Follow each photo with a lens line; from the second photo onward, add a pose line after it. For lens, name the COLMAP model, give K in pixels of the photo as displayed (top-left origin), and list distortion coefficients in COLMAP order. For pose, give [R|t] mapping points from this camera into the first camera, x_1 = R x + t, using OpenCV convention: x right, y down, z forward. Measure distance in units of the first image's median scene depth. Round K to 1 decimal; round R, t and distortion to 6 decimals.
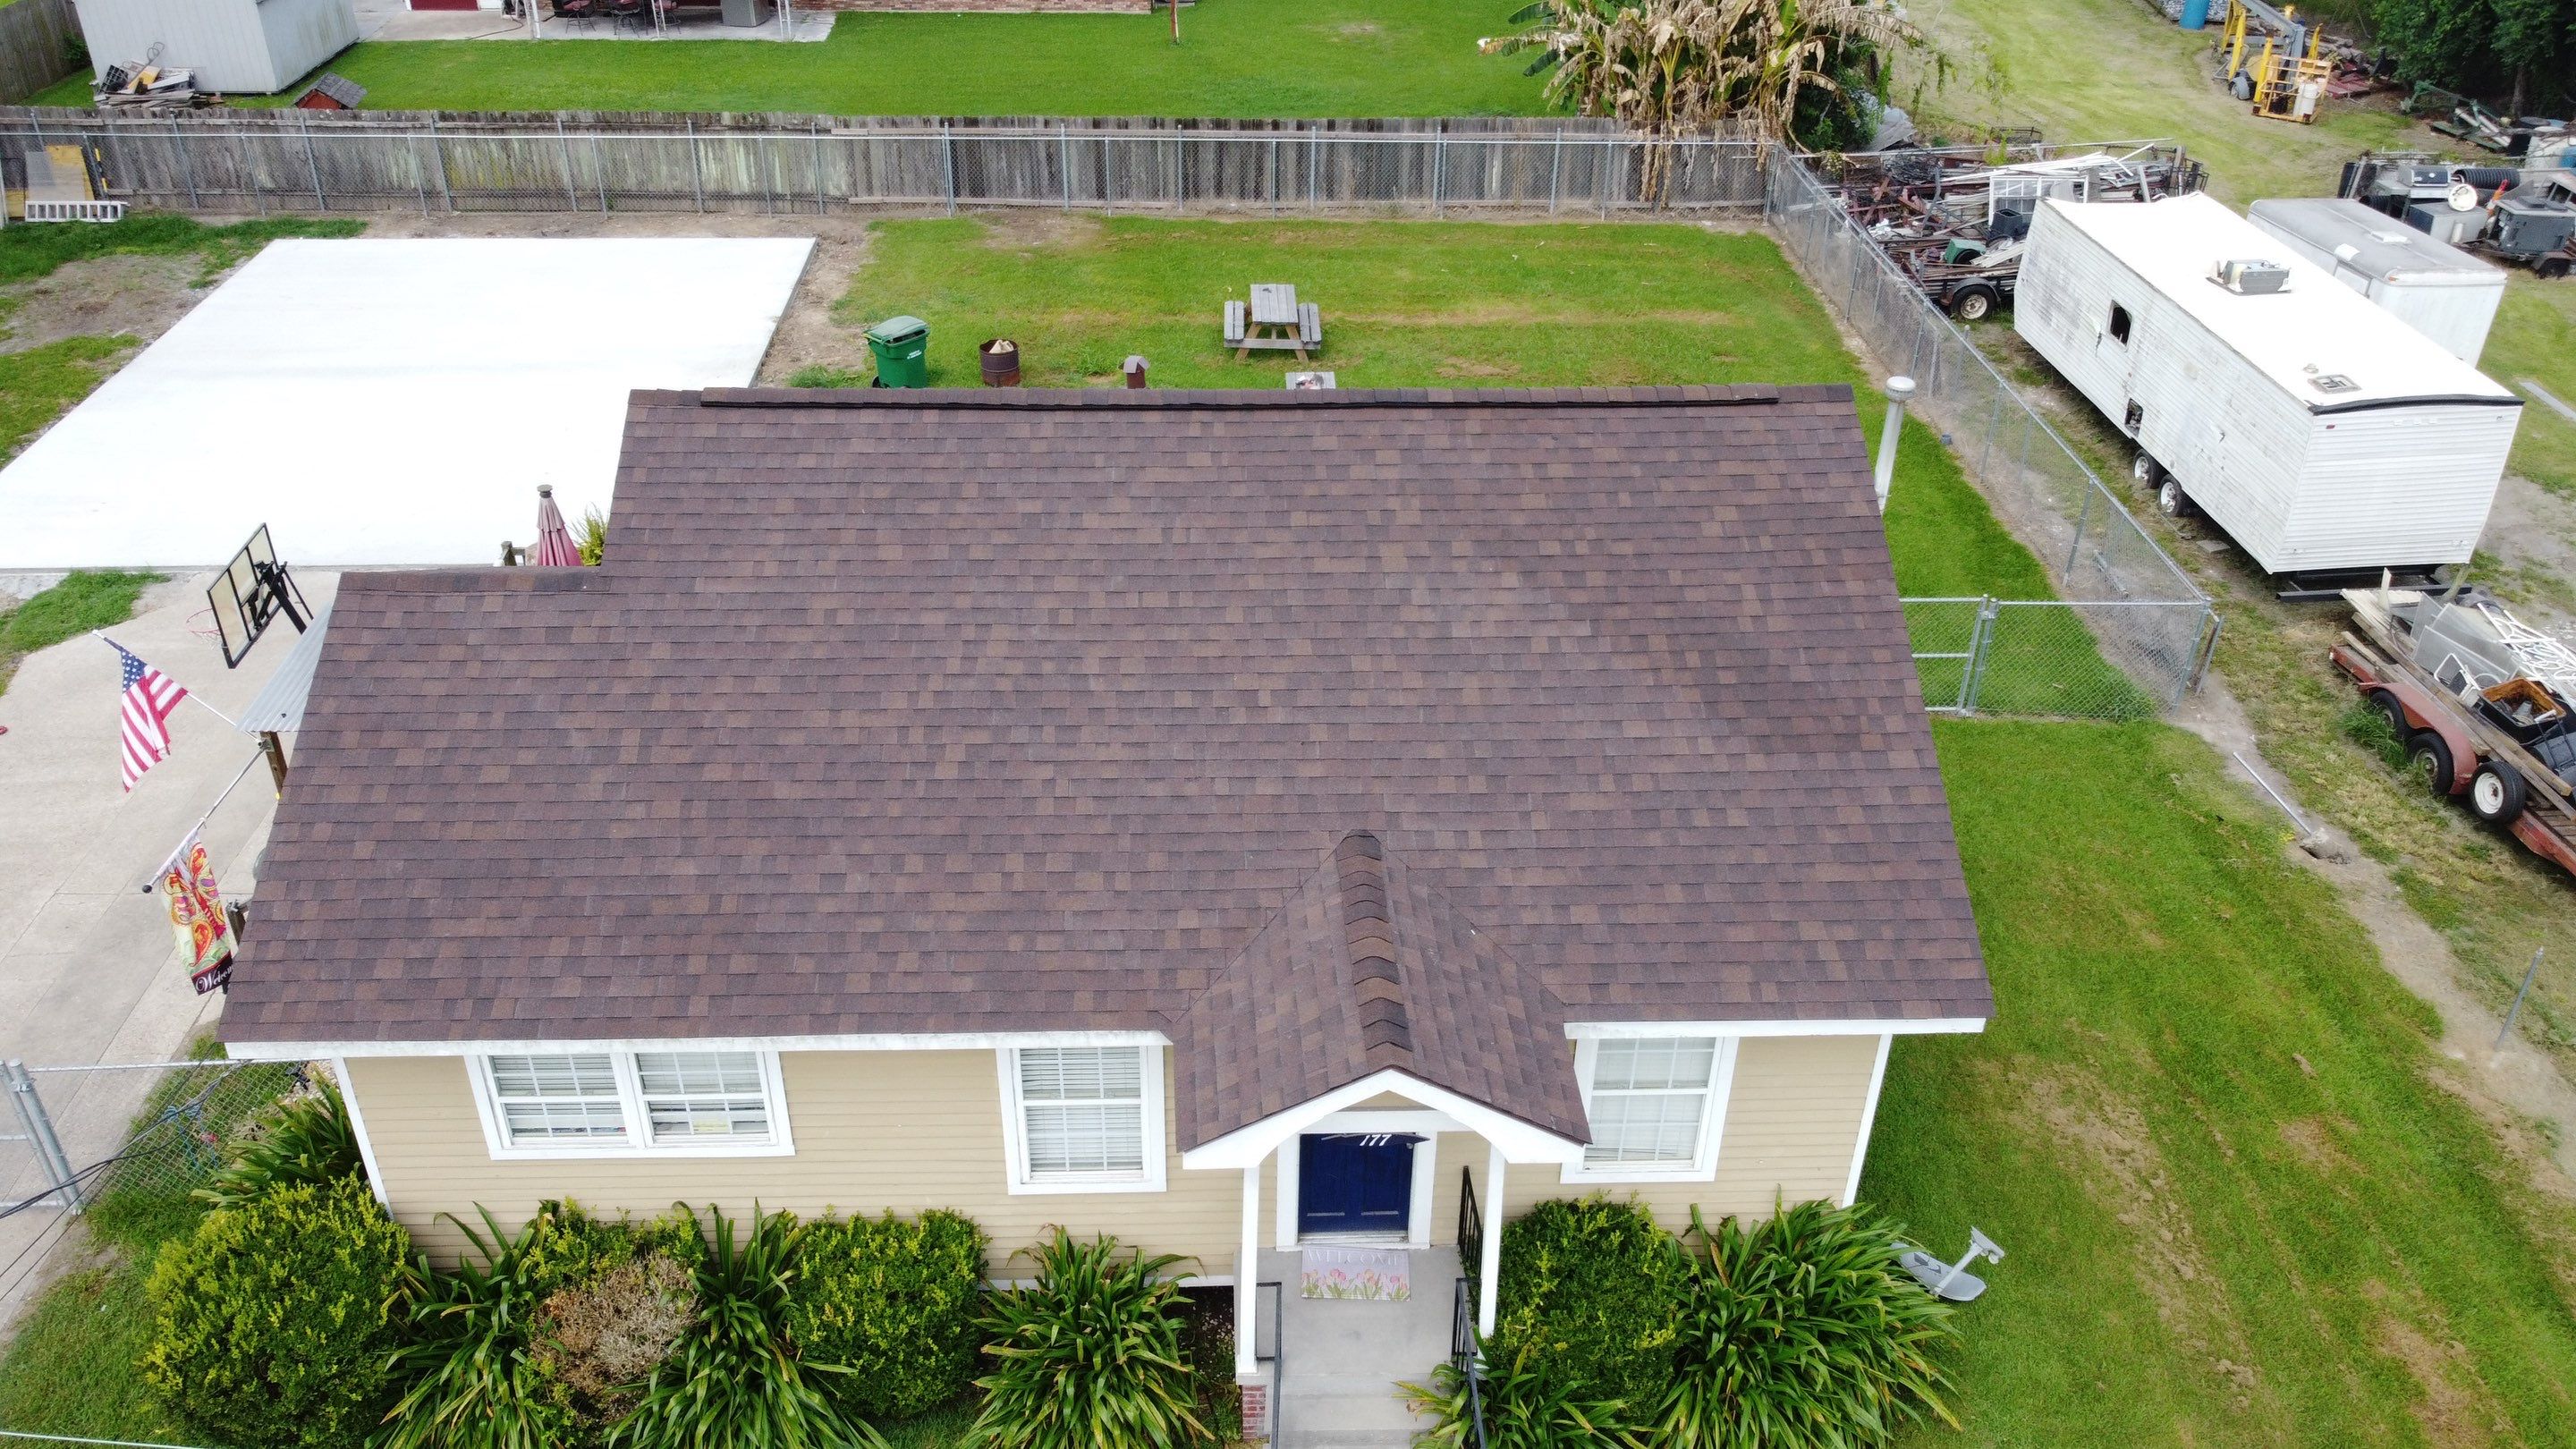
lens RADIAL K [[1952.4, 0, 1277.3], [0, 1952.4, 712.4], [0, 0, 1]] dist [0.002690, -0.004775]
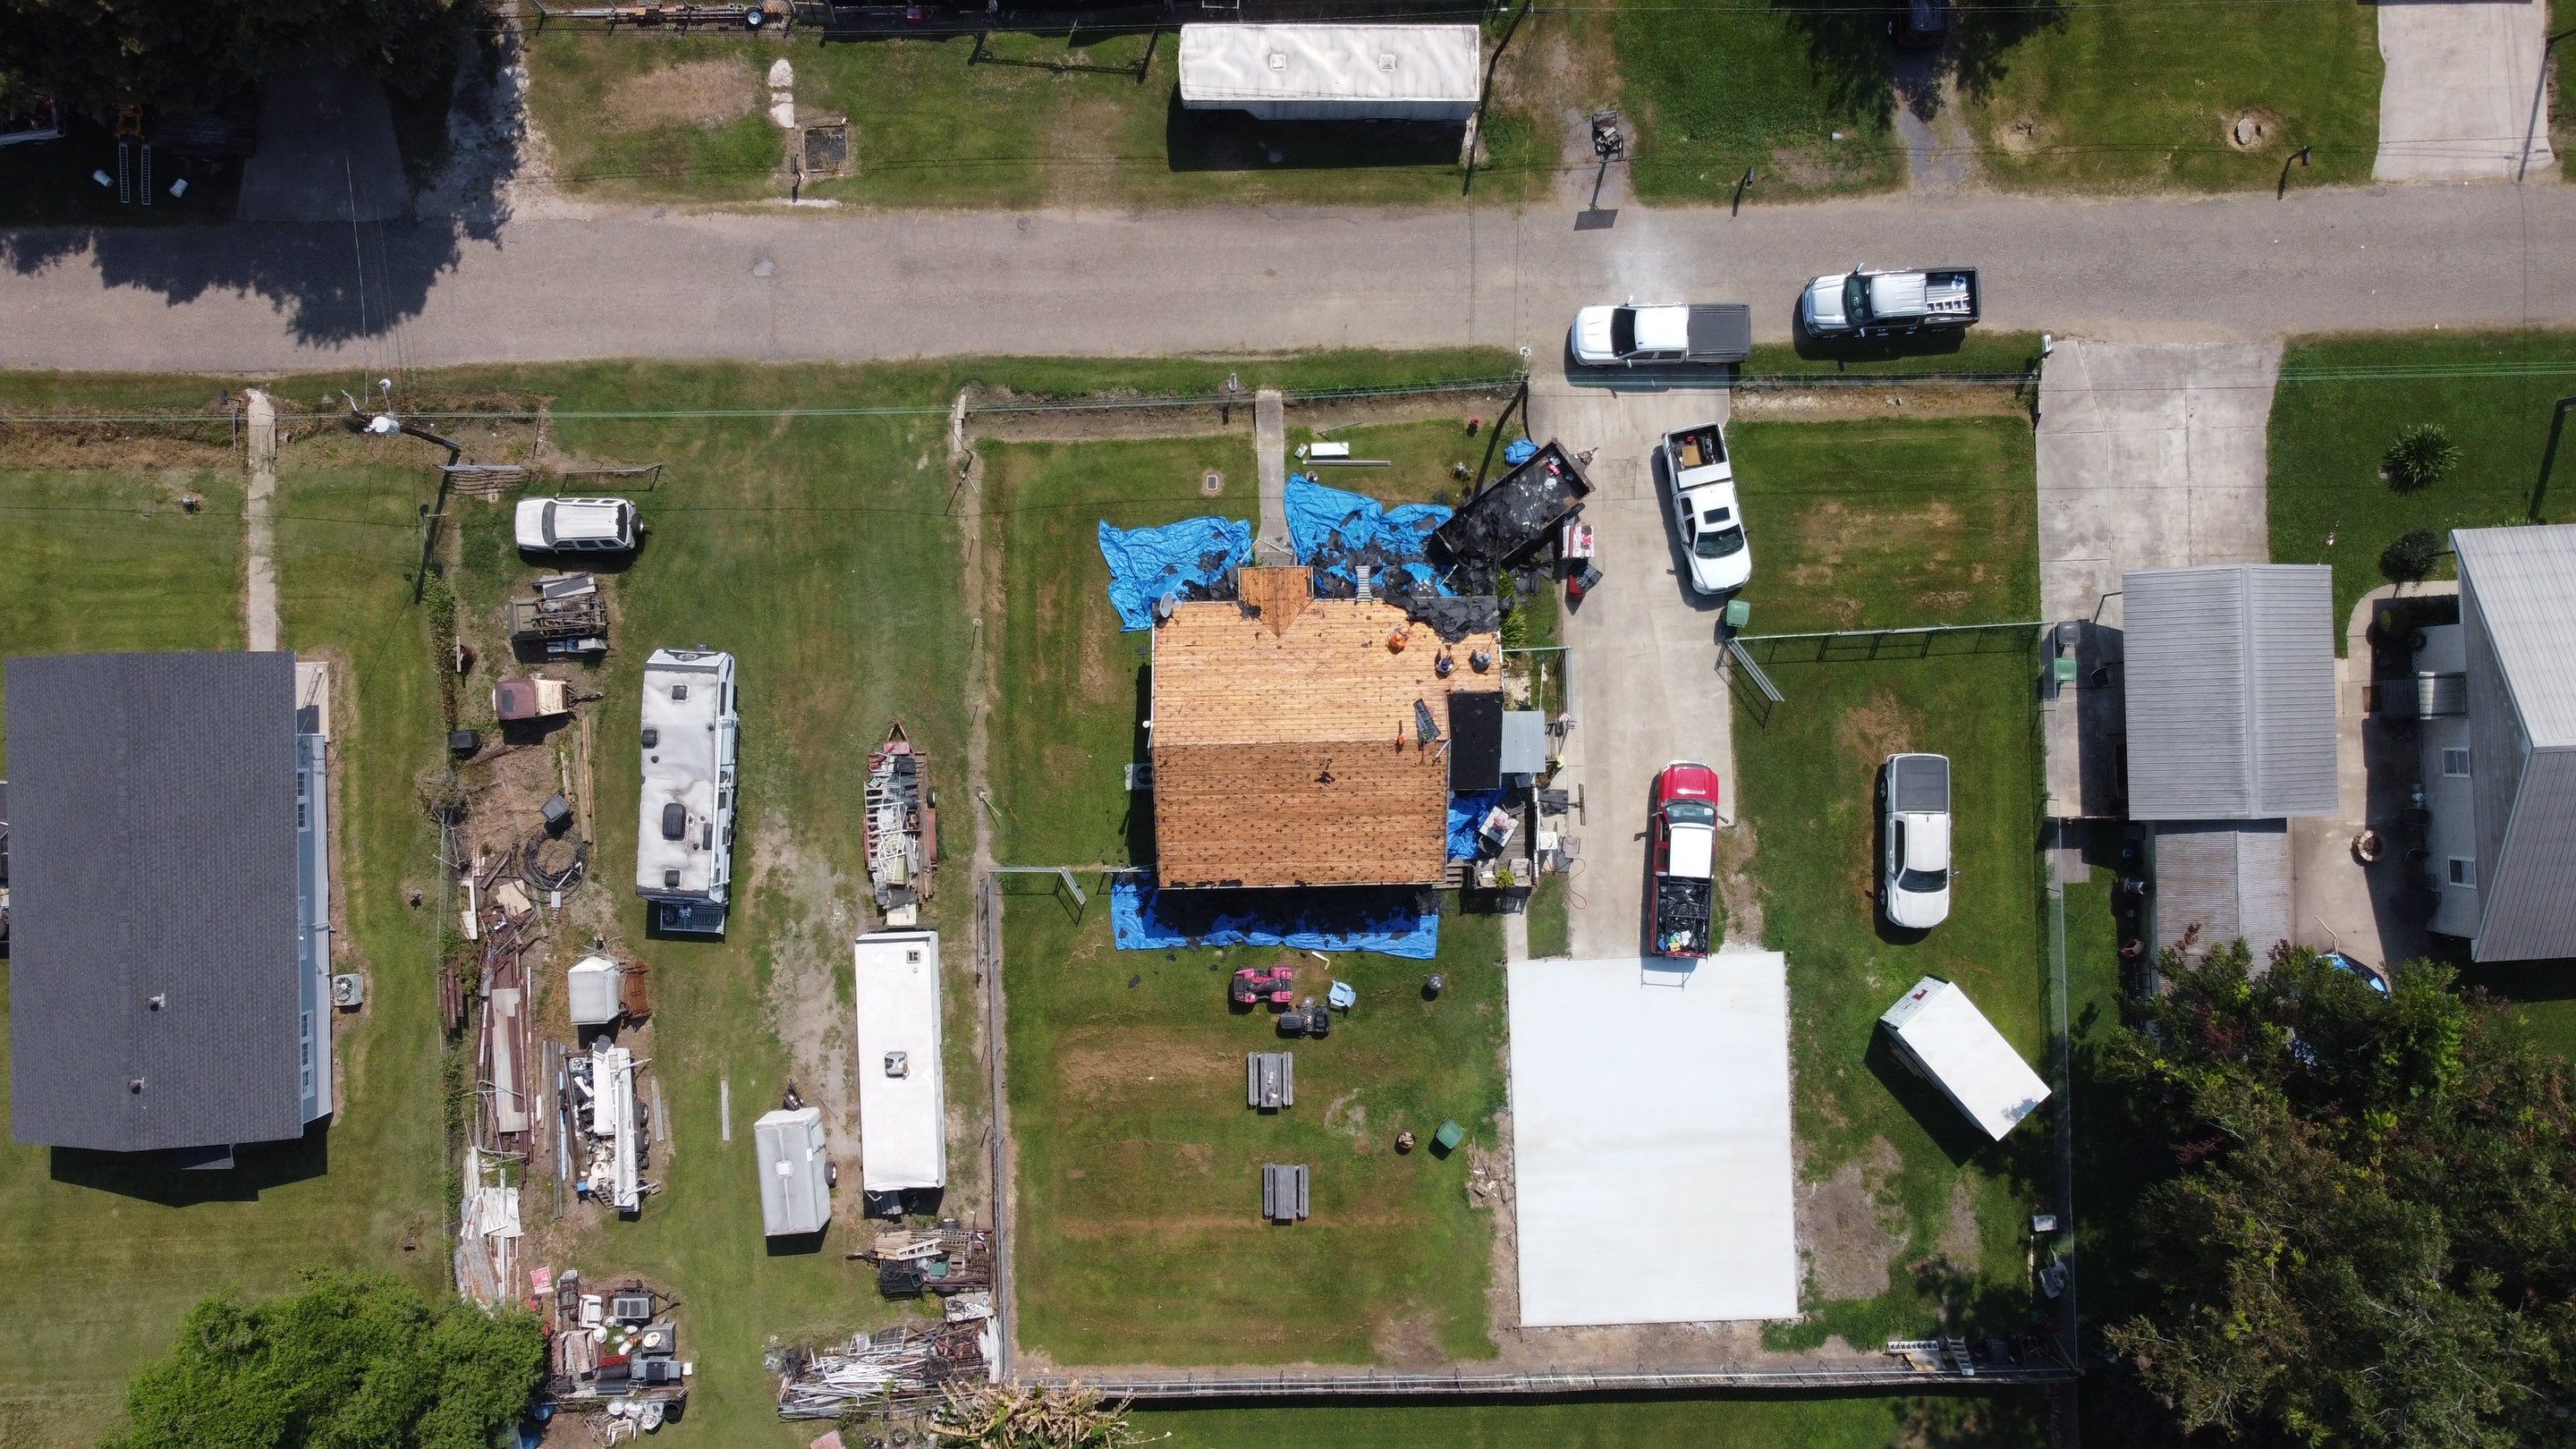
lens RADIAL K [[1952.4, 0, 1273.3], [0, 1952.4, 706.7], [0, 0, 1]] dist [0.002690, -0.004775]
pose [[-0.999840, -0.015459, -0.008953, 0.057466], [0.000341, -0.517616, 0.855613, -2.589951], [-0.017861, 0.855473, 0.517539, -0.838465]]
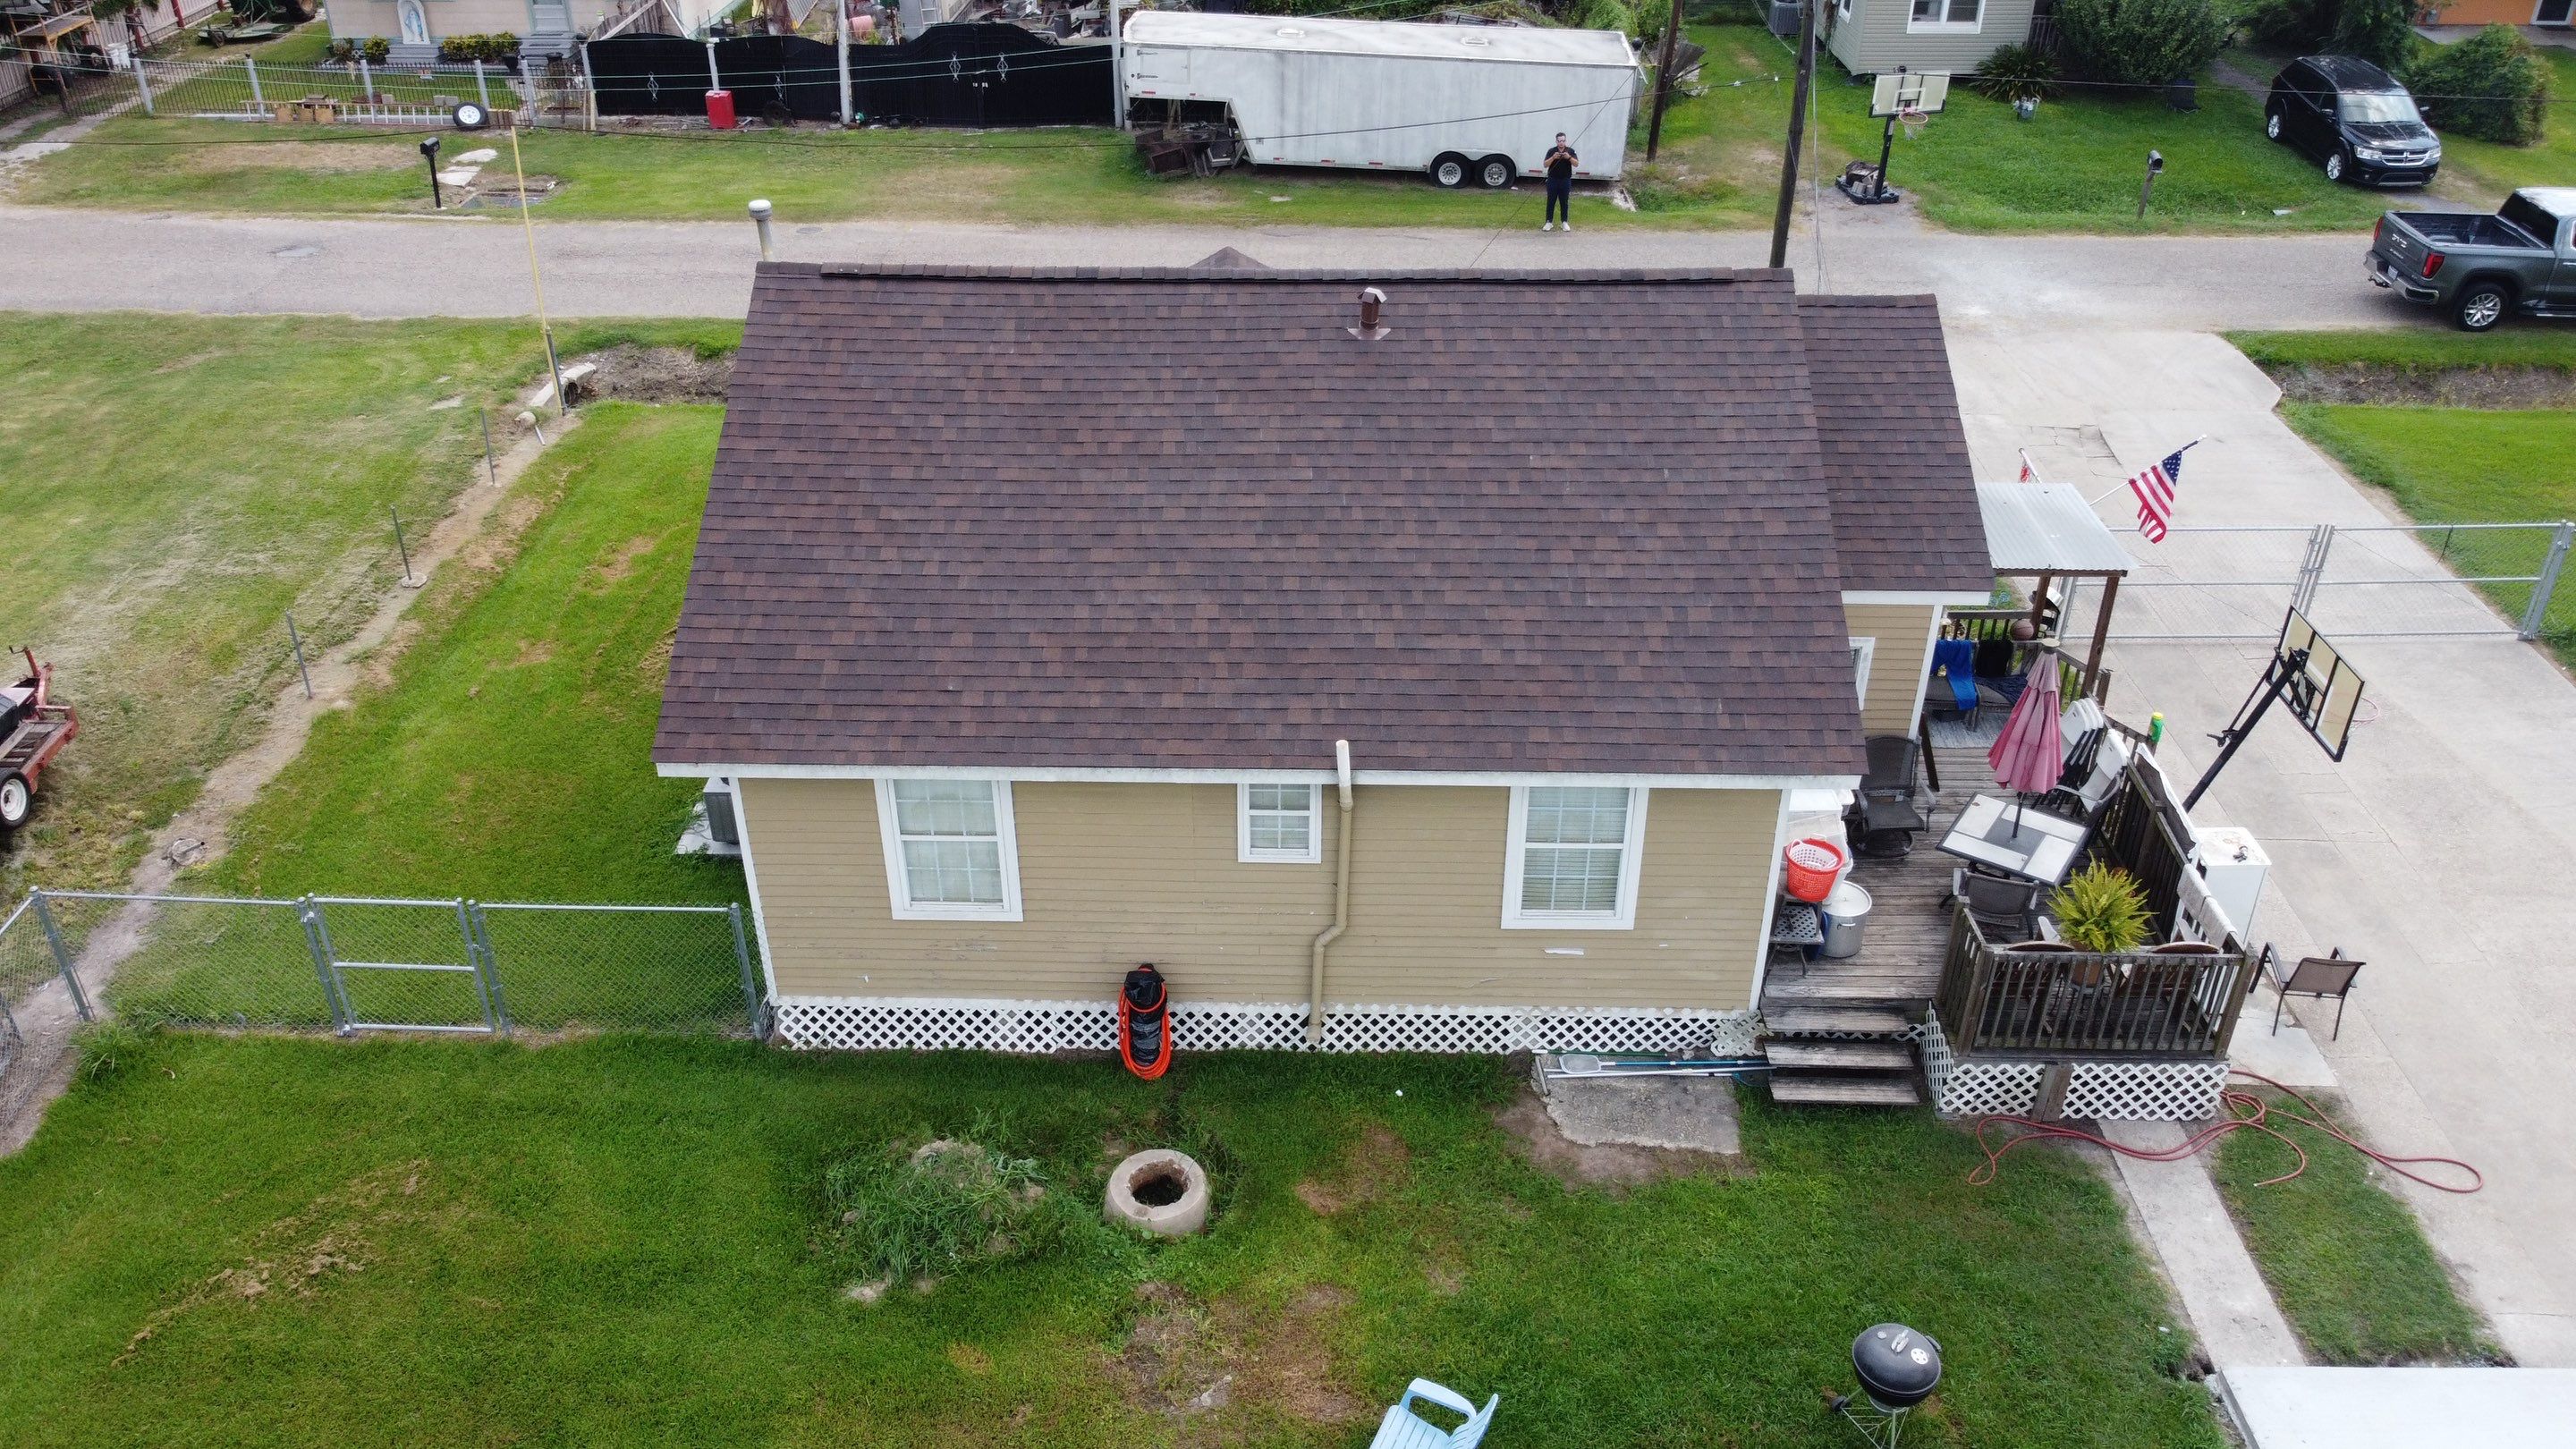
lens RADIAL K [[1952.4, 0, 1273.2], [0, 1952.4, 712.5], [0, 0, 1]] dist [0.002690, -0.004775]
pose [[-0.998025, -0.040801, 0.047770, -0.059351], [0.024845, 0.442064, 0.896639, -0.792751], [-0.057701, 0.896055, -0.440177, 1.264911]]
